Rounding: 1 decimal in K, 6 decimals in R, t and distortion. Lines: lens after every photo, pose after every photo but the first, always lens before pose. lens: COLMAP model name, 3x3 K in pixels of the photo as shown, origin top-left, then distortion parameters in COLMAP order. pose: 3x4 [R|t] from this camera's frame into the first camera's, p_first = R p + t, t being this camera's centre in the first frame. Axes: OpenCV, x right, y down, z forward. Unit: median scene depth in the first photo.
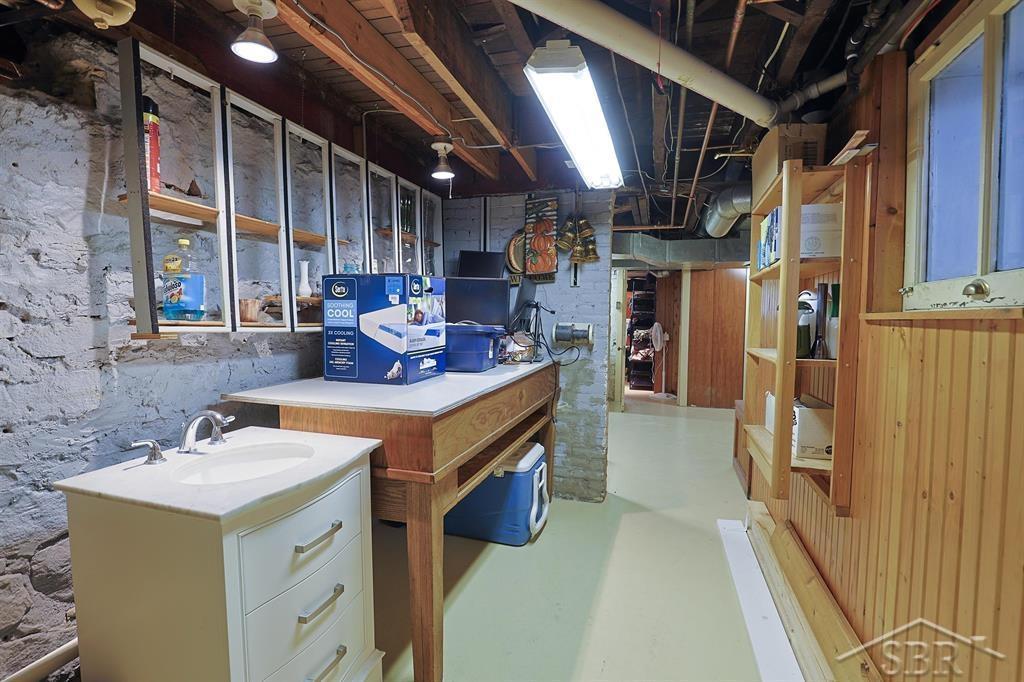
lens RADIAL K [[501.3, 0, 510.6], [0, 501.3, 338.6], [0, 0, 1]] dist [-0.040574, 0.009265]
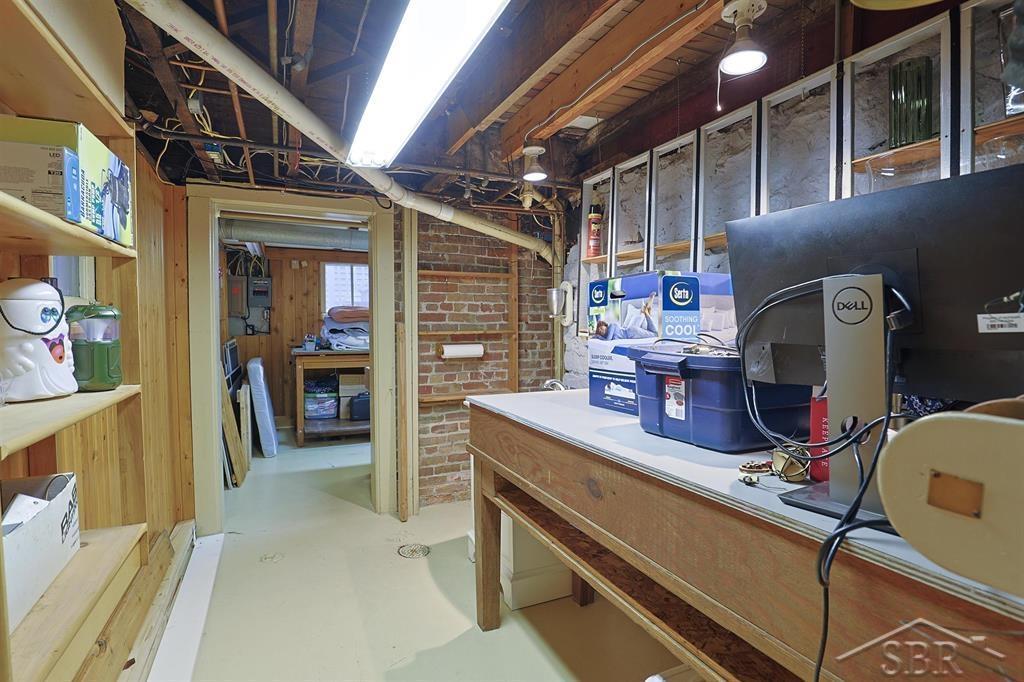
lens RADIAL K [[501.3, 0, 510.6], [0, 501.3, 338.6], [0, 0, 1]] dist [-0.040574, 0.009265]
pose [[-0.746505, 0.011946, -0.665272, 0.483979], [-0.036859, 0.997561, 0.059272, -0.072215], [0.664358, 0.068768, -0.744245, 1.518614]]
